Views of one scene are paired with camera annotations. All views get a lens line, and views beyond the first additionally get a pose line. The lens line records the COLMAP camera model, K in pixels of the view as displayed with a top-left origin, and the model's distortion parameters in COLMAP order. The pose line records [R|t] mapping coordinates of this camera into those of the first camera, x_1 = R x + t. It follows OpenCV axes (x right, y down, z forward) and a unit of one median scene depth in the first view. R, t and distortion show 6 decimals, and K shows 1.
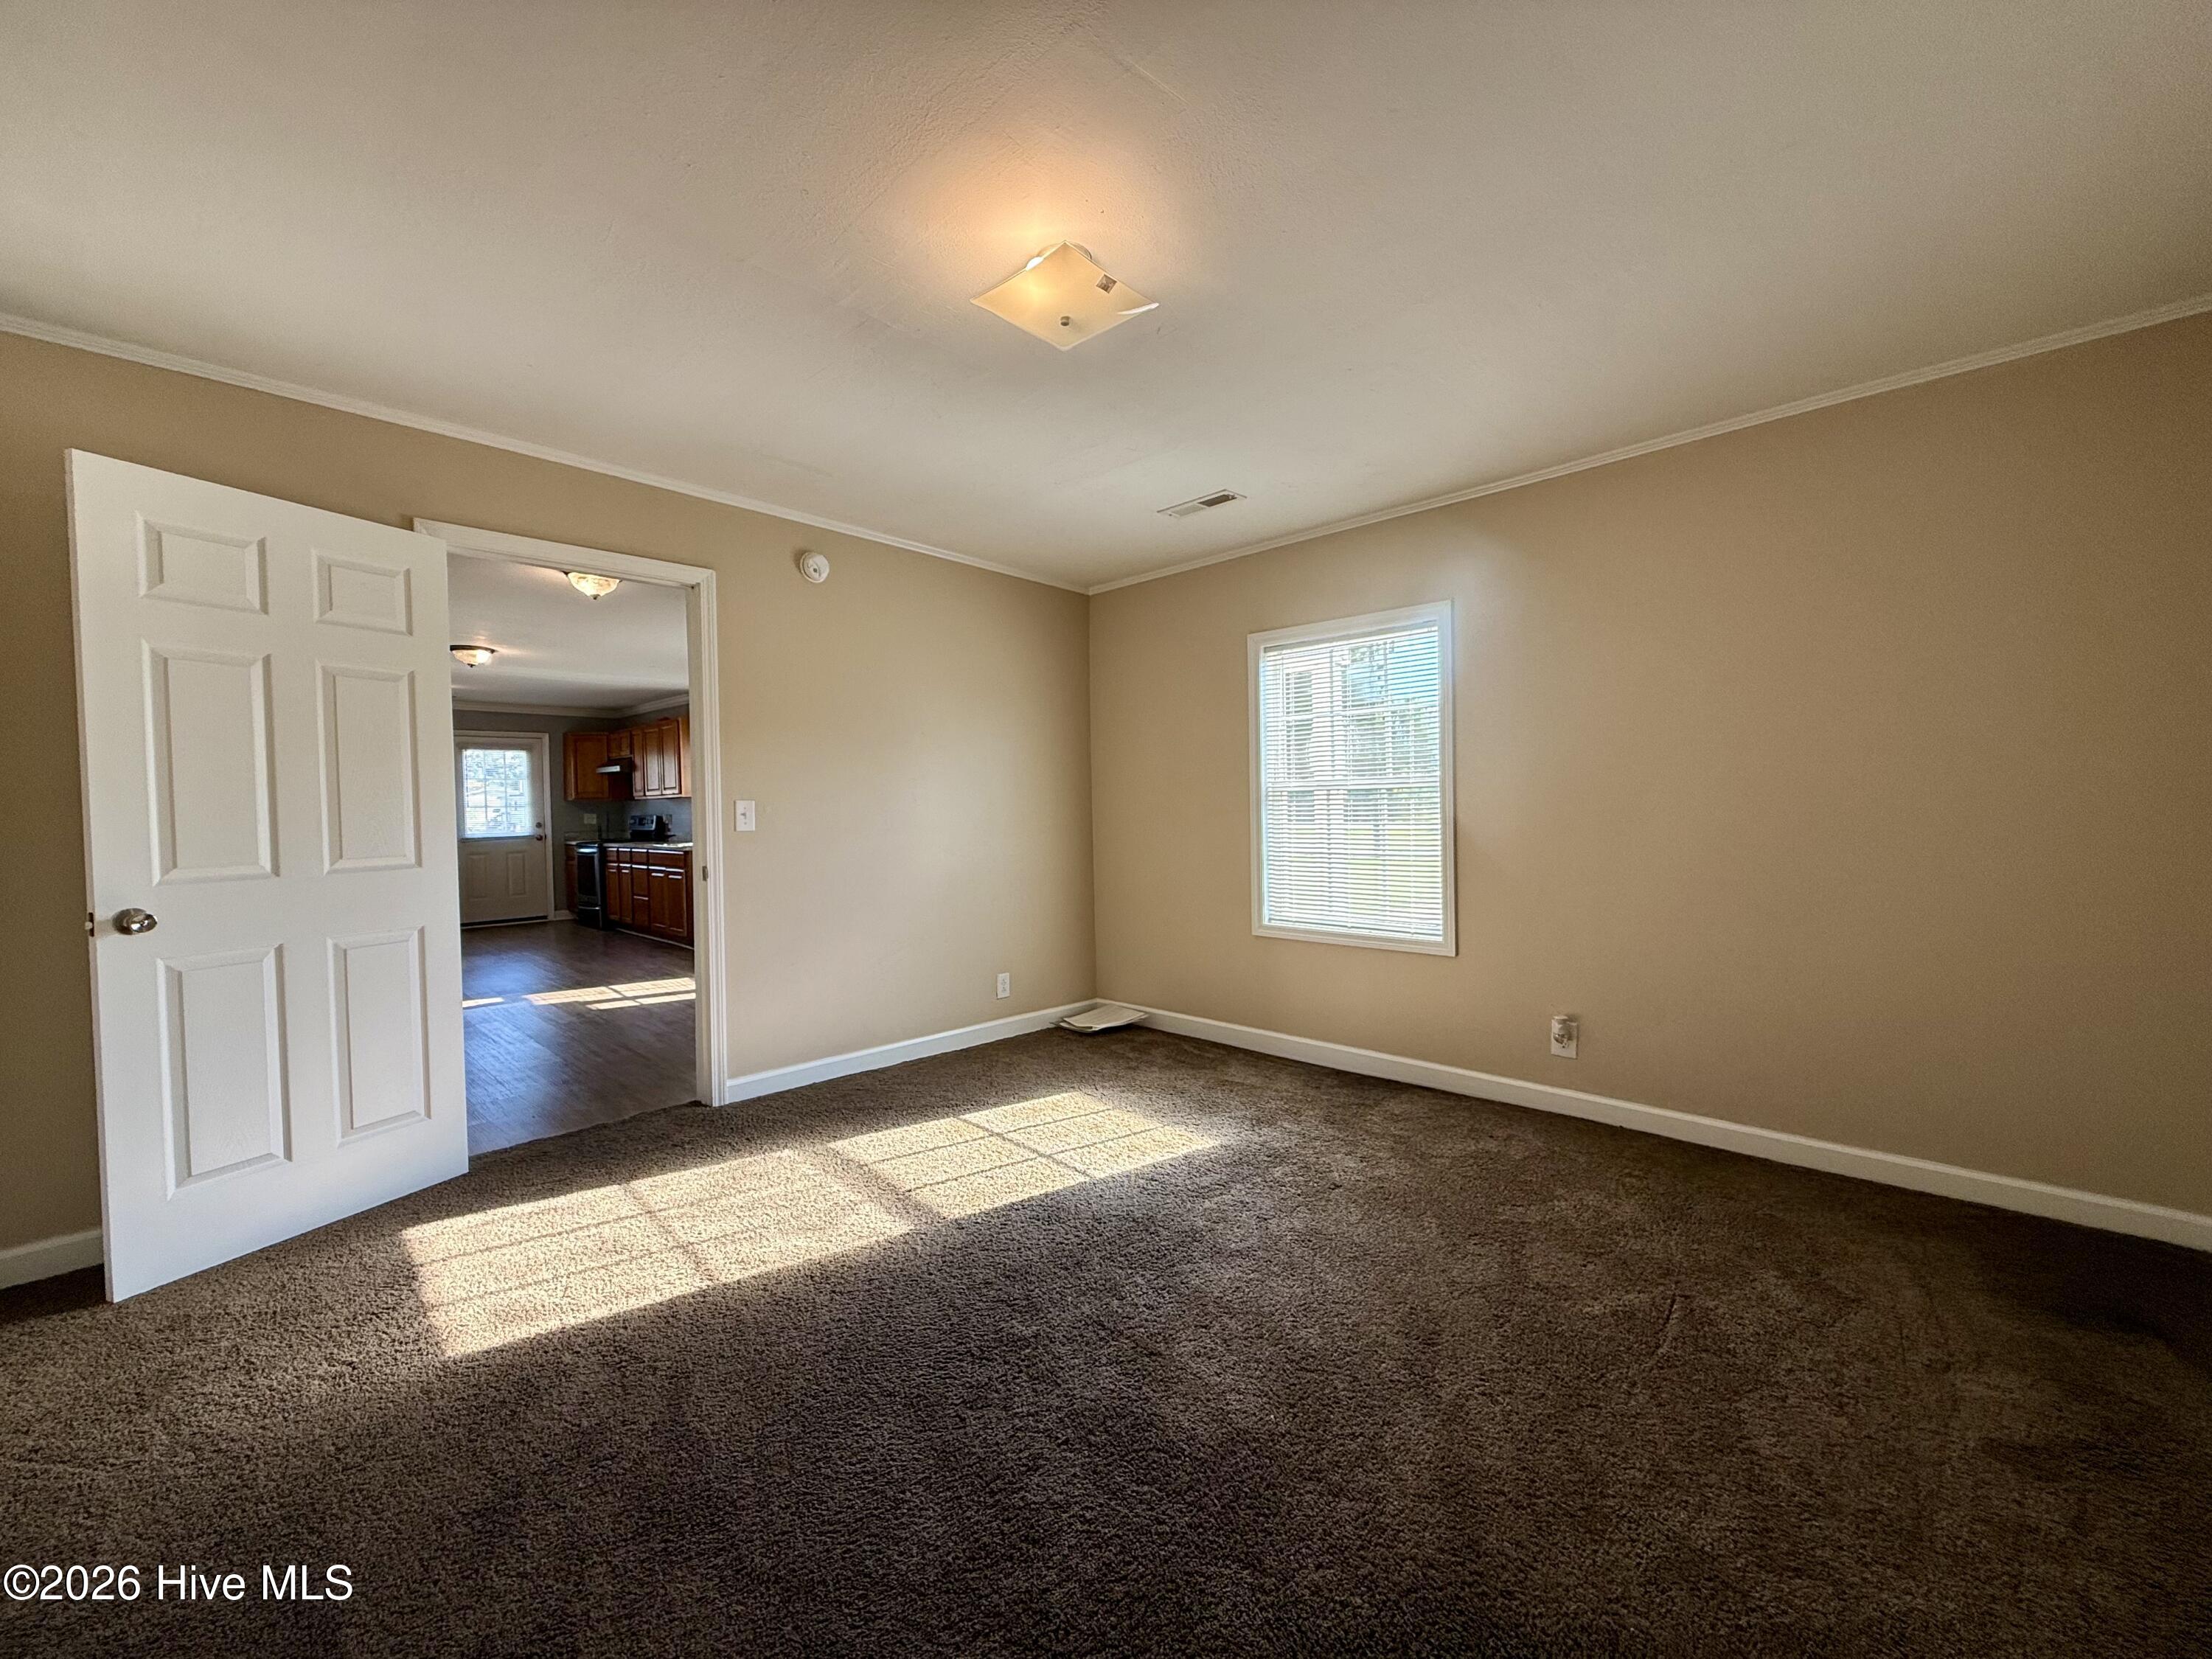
lens RADIAL K [[876.9, 0, 1099.4], [0, 876.9, 834.0], [0, 0, 1]] dist [-0.000533, 0.000333]
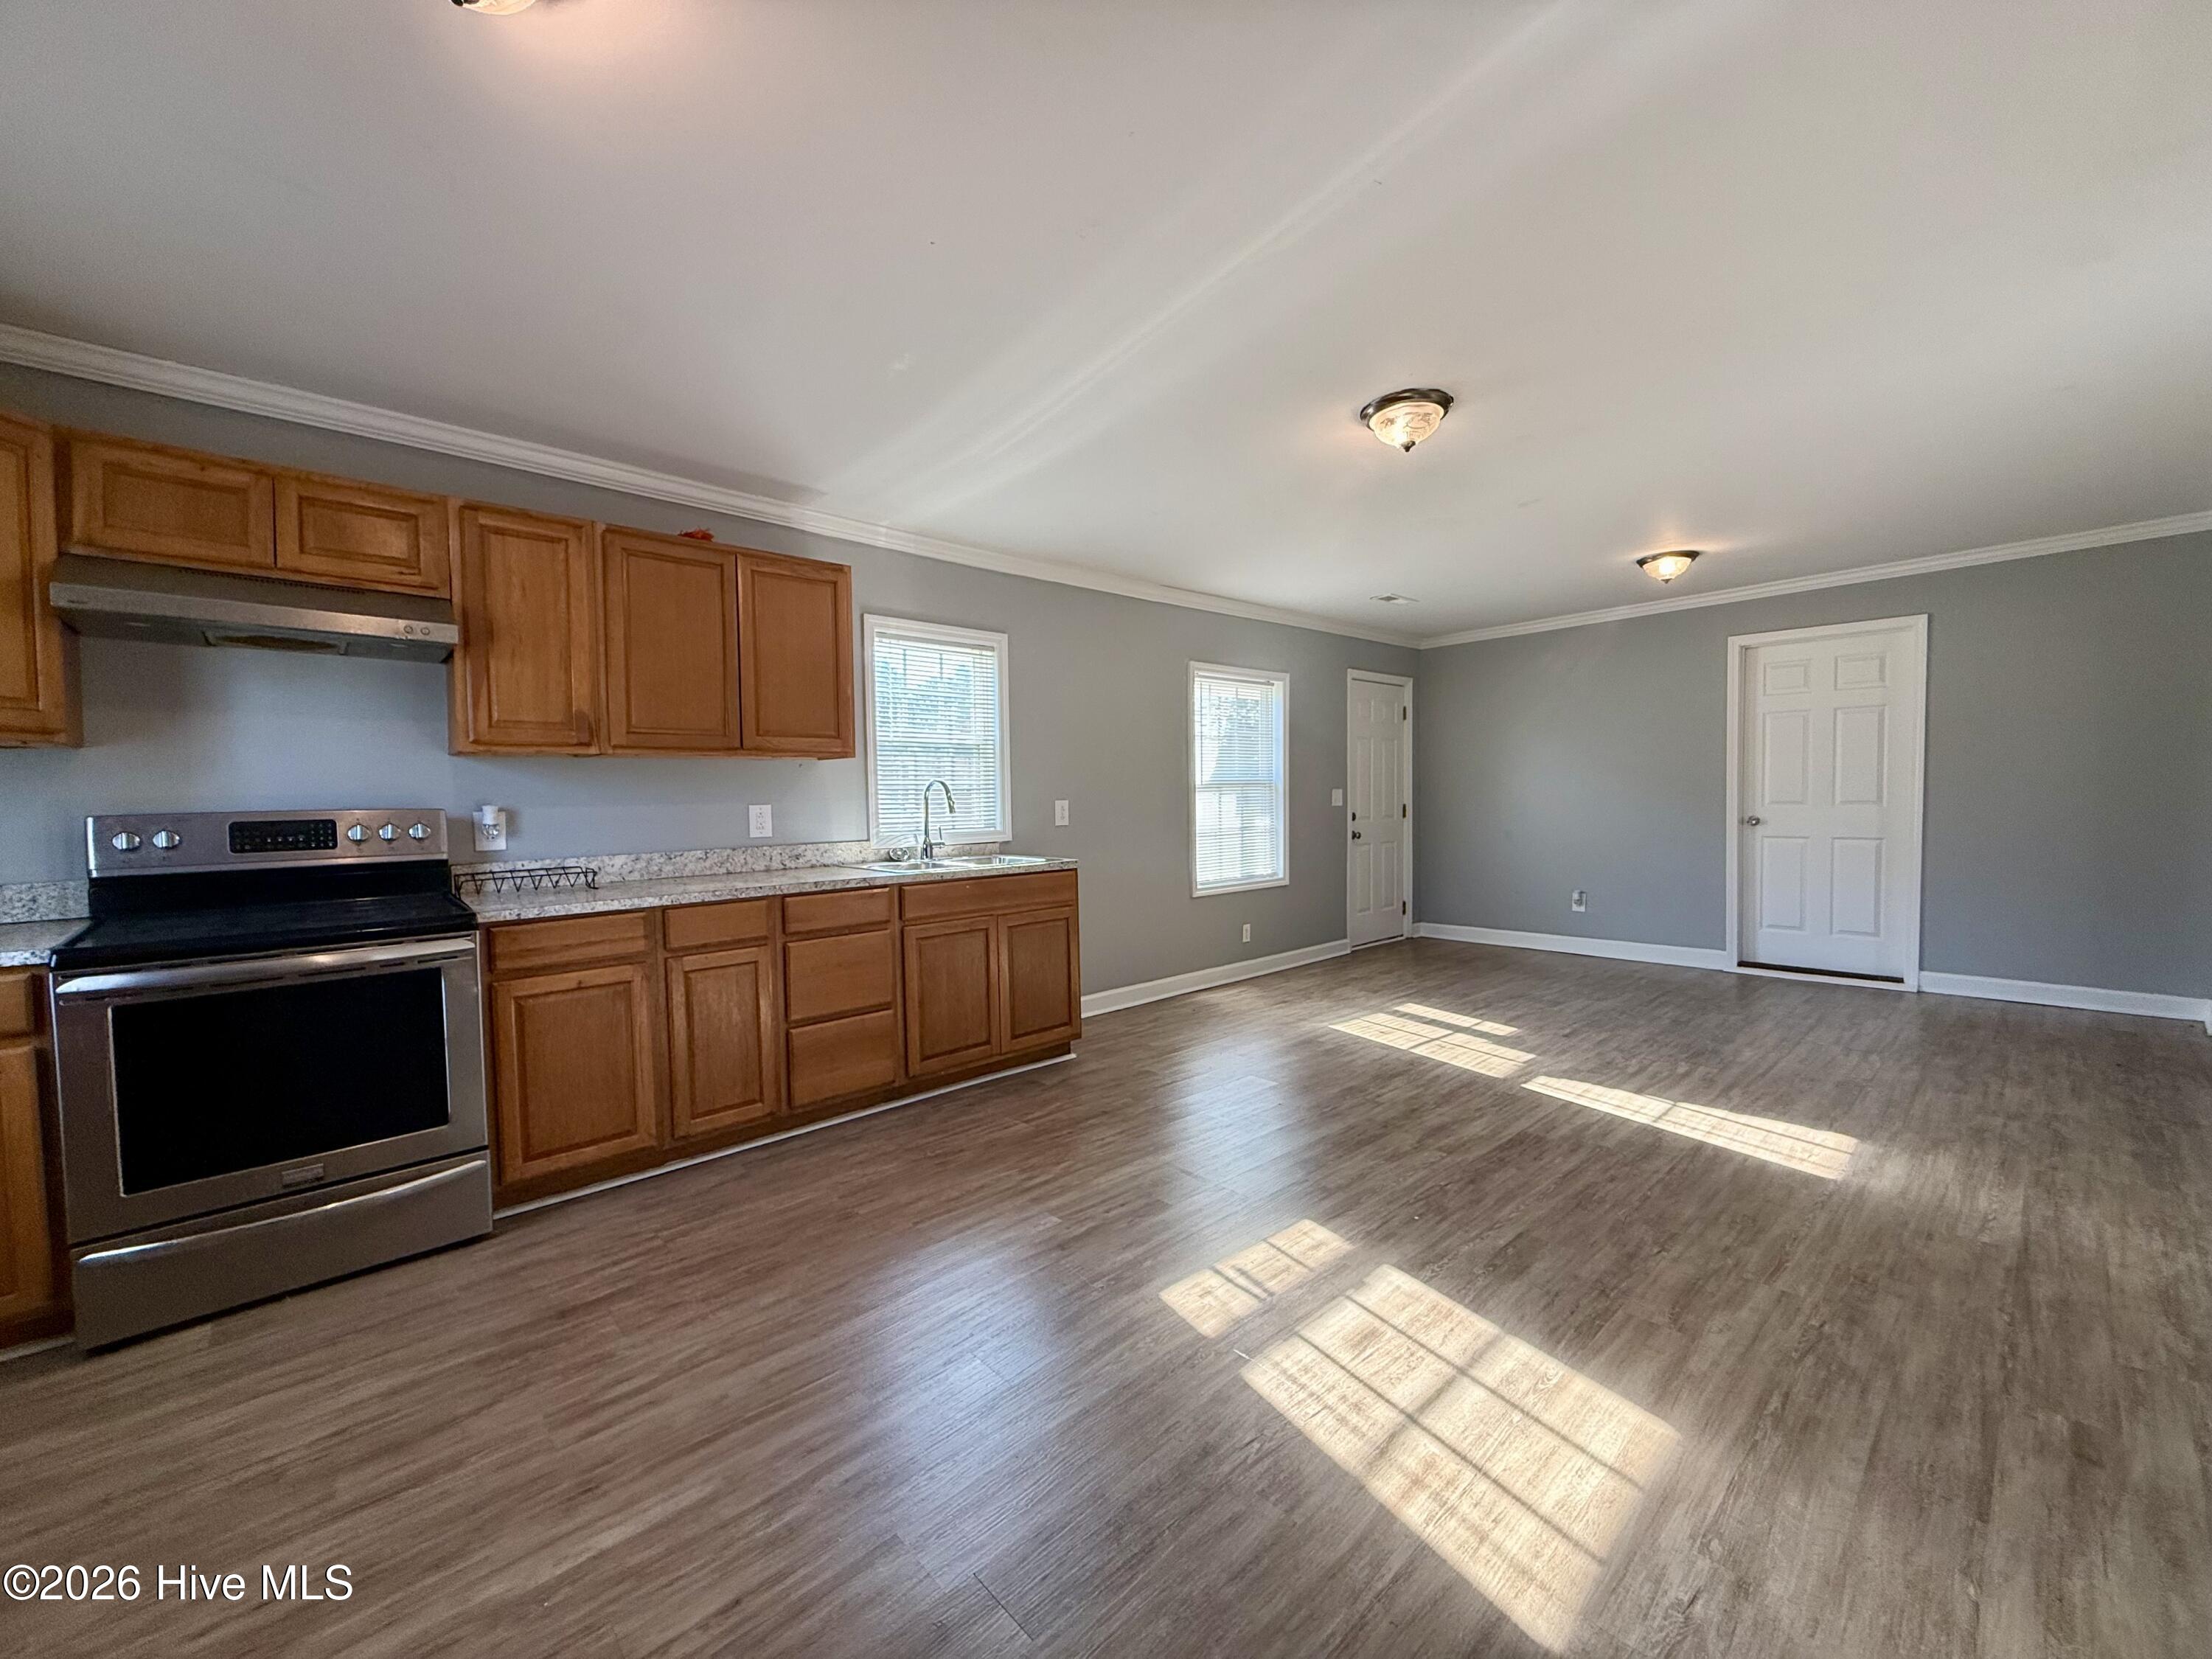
lens RADIAL K [[876.9, 0, 1098.4], [0, 876.9, 833.0], [0, 0, 1]] dist [-0.000533, 0.000333]
pose [[0.060962, -0.031217, 0.997652, -1.287466], [0.042060, 0.998703, 0.028680, -0.024397], [-0.997254, 0.040213, 0.062196, 1.245701]]
